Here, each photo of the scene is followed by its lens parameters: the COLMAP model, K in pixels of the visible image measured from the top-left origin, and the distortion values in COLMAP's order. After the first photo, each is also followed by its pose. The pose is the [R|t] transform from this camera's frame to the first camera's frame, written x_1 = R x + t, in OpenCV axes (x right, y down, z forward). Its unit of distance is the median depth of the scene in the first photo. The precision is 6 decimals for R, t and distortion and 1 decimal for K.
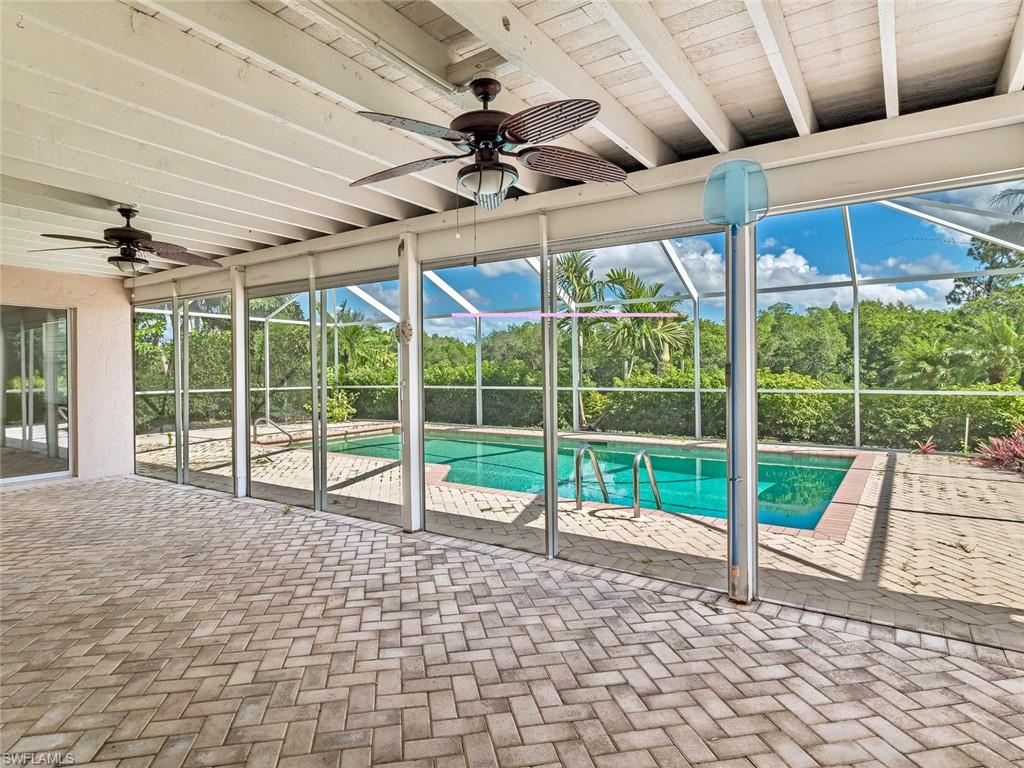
lens RADIAL K [[582.4, 0, 513.2], [0, 582.4, 370.0], [0, 0, 1]] dist [0.005091, 0.000375]
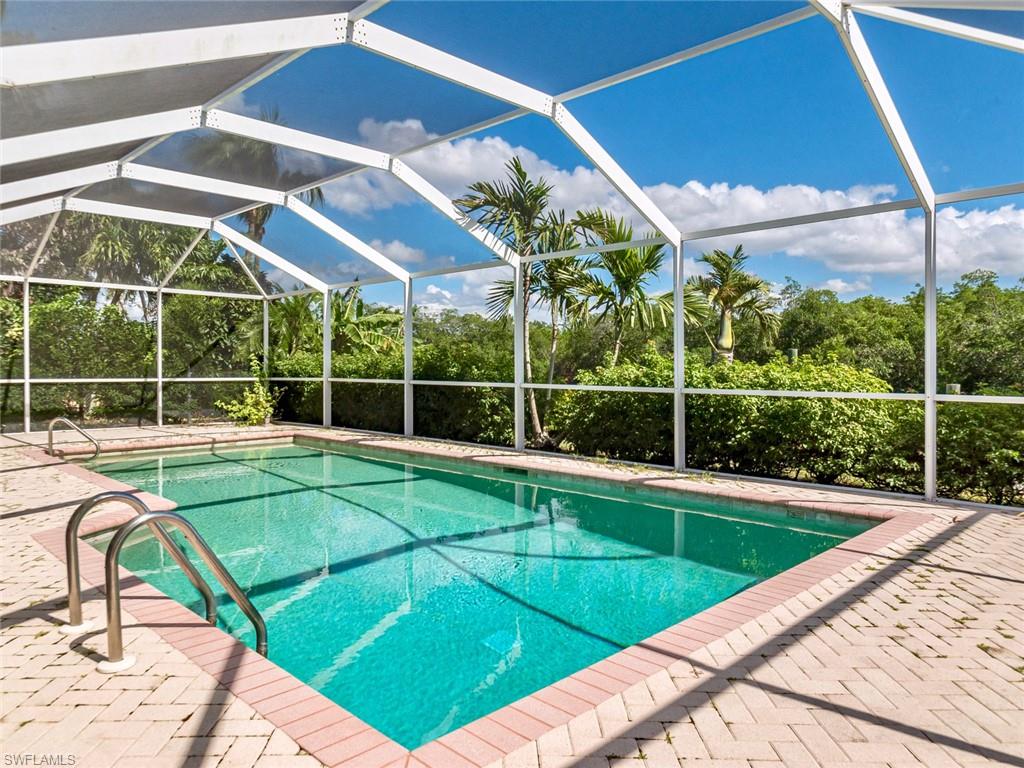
lens RADIAL K [[704.4, 0, 512.0], [0, 704.4, 384.0], [0, 0, 1]] dist [-0.007610, -0.002127]
pose [[0.982191, 0.015316, -0.187259, 0.243672], [-0.009830, 0.999496, 0.030186, 0.005958], [0.187627, -0.027807, 0.981847, 0.205493]]
